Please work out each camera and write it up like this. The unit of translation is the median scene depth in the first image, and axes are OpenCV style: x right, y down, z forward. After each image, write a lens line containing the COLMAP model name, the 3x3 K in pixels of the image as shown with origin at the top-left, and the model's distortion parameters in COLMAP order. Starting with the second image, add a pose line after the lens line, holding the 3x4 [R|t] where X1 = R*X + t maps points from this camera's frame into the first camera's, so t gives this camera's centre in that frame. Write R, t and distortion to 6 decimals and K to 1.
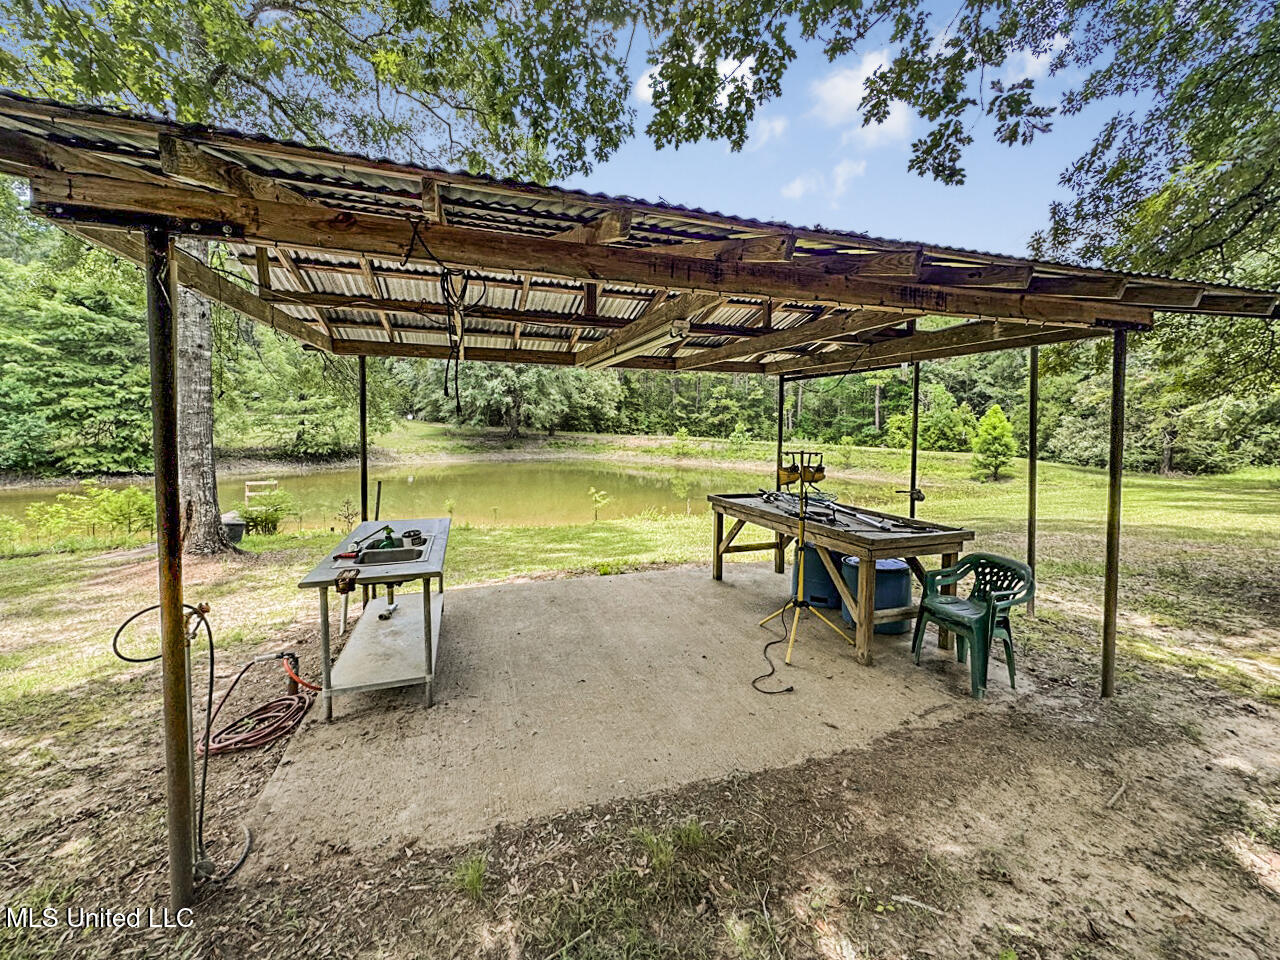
lens RADIAL K [[510.5, 0, 632.9], [0, 510.5, 469.8], [0, 0, 1]] dist [0.004788, 0.000483]
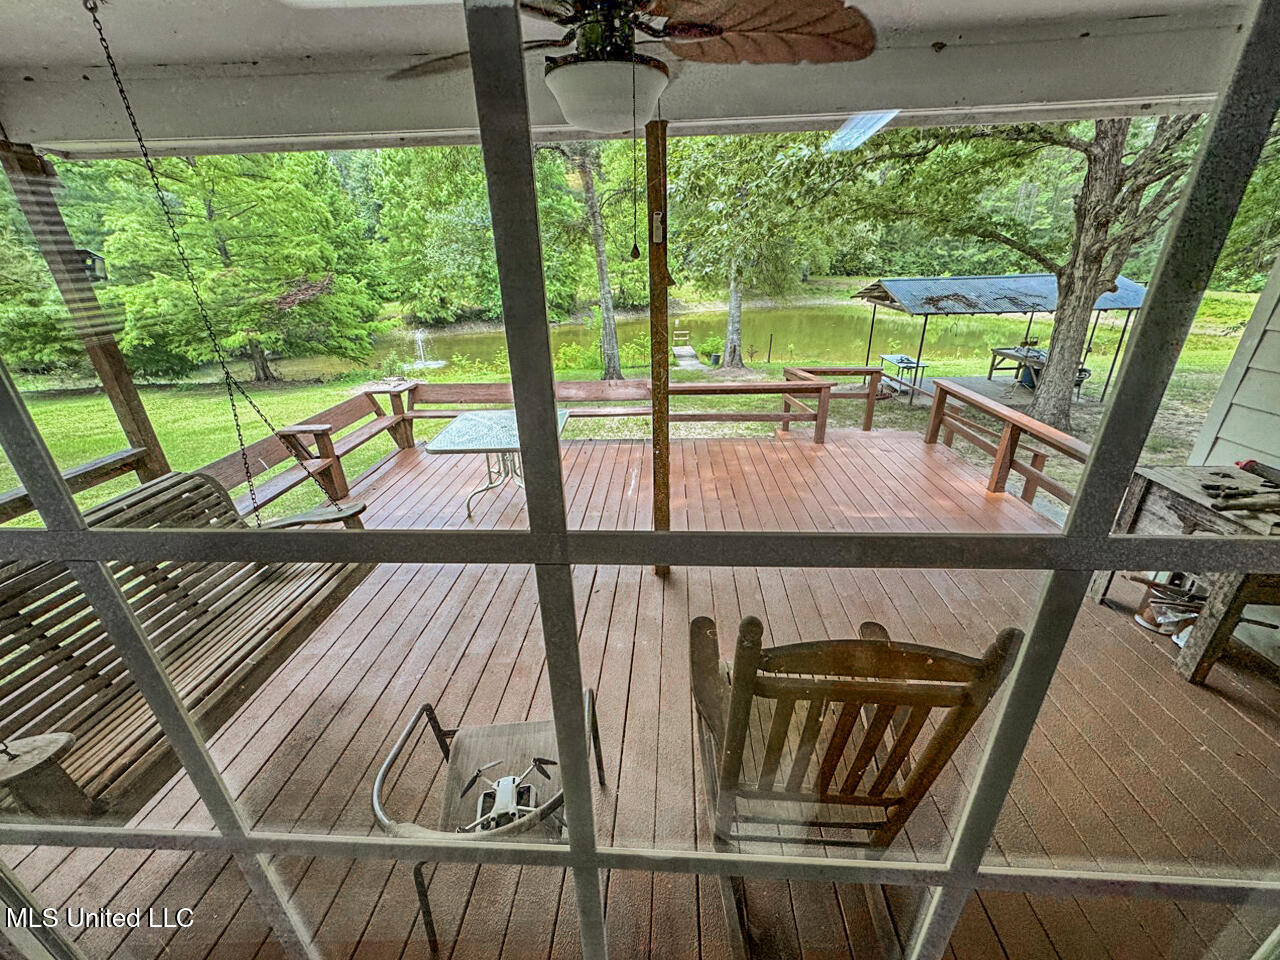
lens RADIAL K [[510.5, 0, 647.4], [0, 510.5, 483.7], [0, 0, 1]] dist [0.004788, 0.000483]
pose [[0.932549, 0.112836, -0.342958, -0.060208], [0.005424, 0.945423, 0.325800, -0.018992], [0.361003, -0.305684, 0.881042, -0.253524]]
